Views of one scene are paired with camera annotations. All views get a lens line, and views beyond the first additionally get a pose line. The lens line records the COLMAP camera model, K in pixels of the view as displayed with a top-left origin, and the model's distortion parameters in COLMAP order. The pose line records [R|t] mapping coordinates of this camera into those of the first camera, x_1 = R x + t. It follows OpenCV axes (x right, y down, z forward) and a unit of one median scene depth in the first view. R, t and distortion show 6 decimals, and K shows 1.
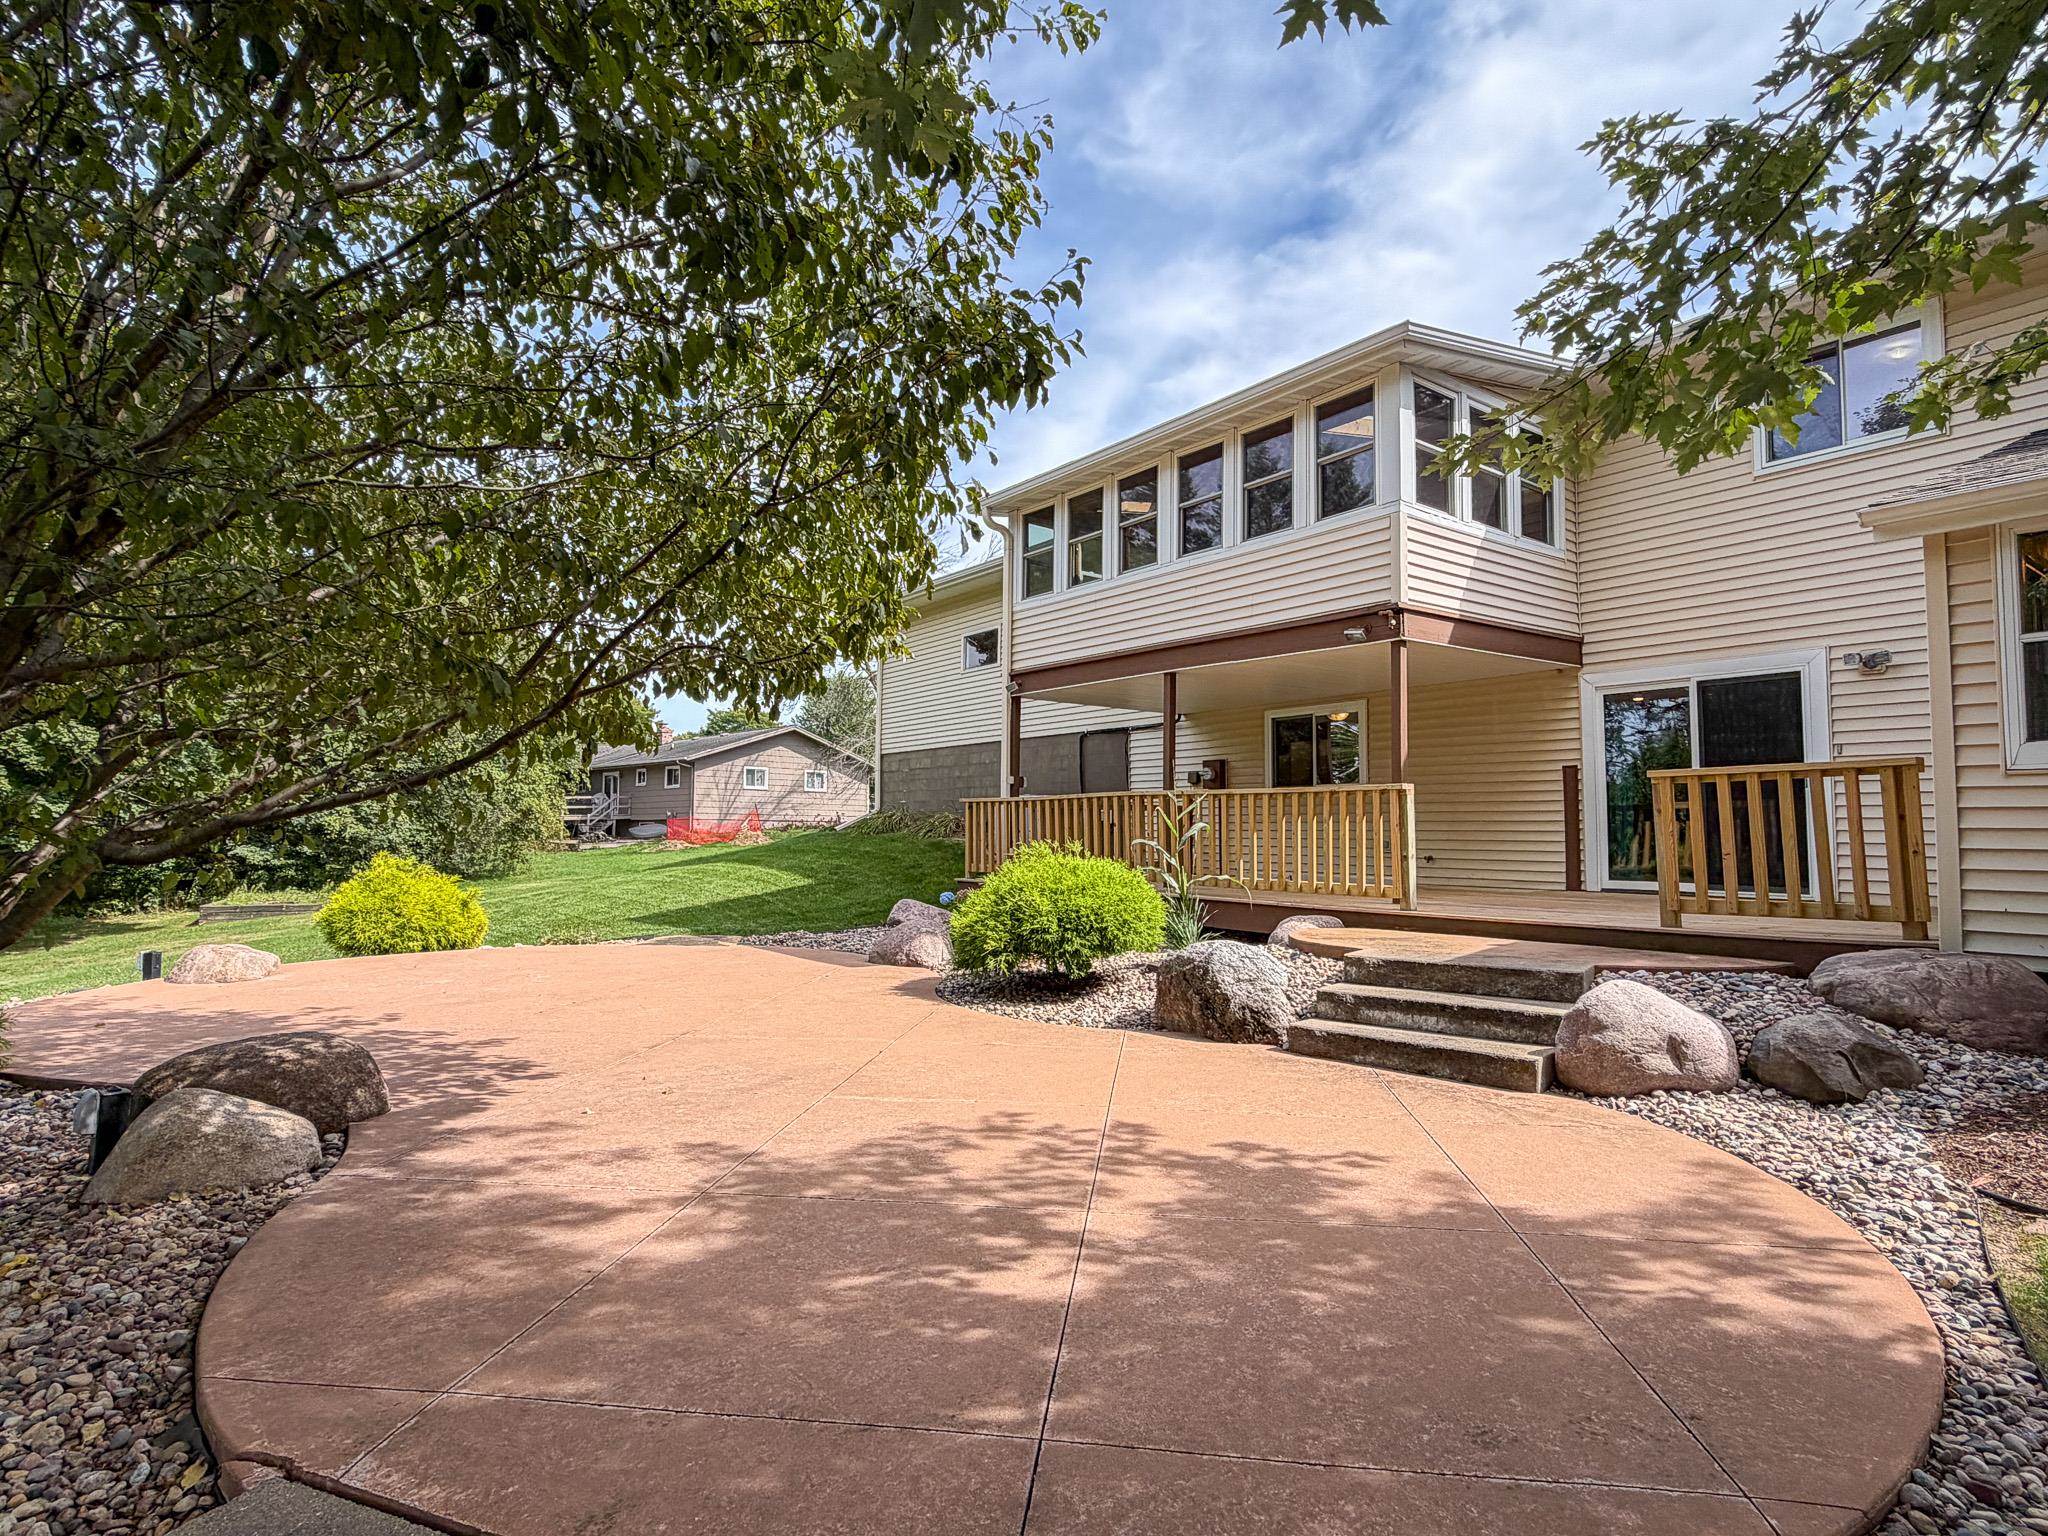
lens RADIAL K [[1068.7, 0, 1024.9], [0, 1068.7, 762.6], [0, 0, 1]] dist [0.003662, 0.000824]
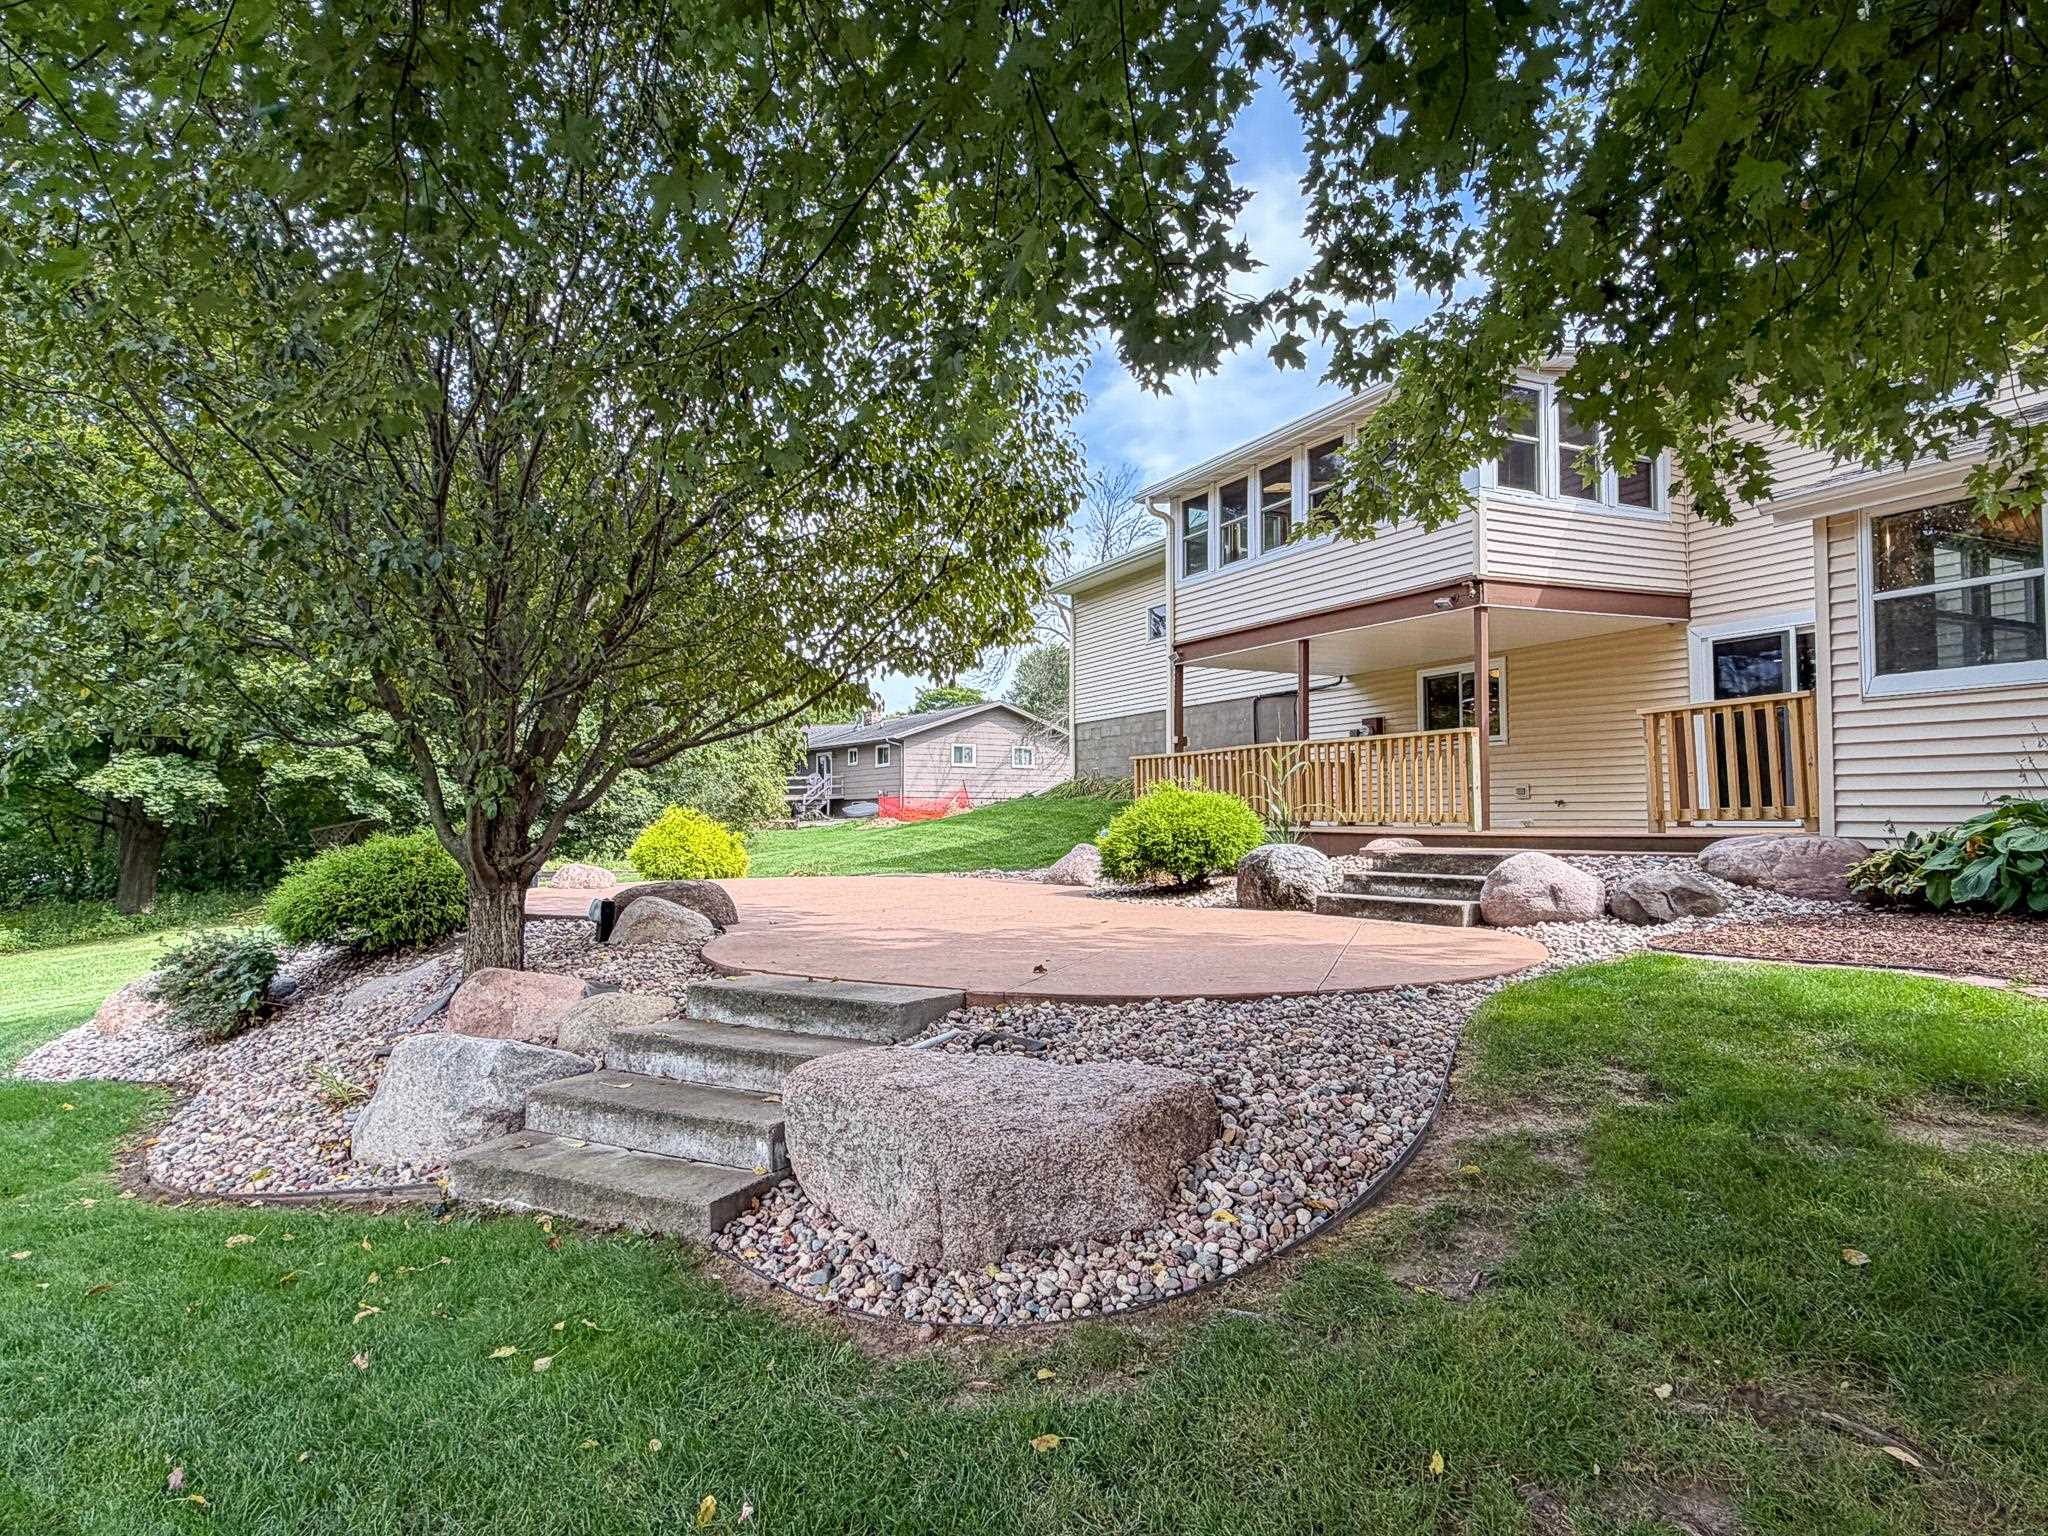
lens RADIAL K [[1197.7, 0, 1024.5], [0, 1197.7, 776.8], [0, 0, 1]] dist [0.001131, 0.001021]
pose [[0.980073, -0.015302, -0.198048, 0.096085], [0.021360, 0.999366, 0.028486, 0.019411], [0.197487, -0.032148, 0.979778, -0.317431]]
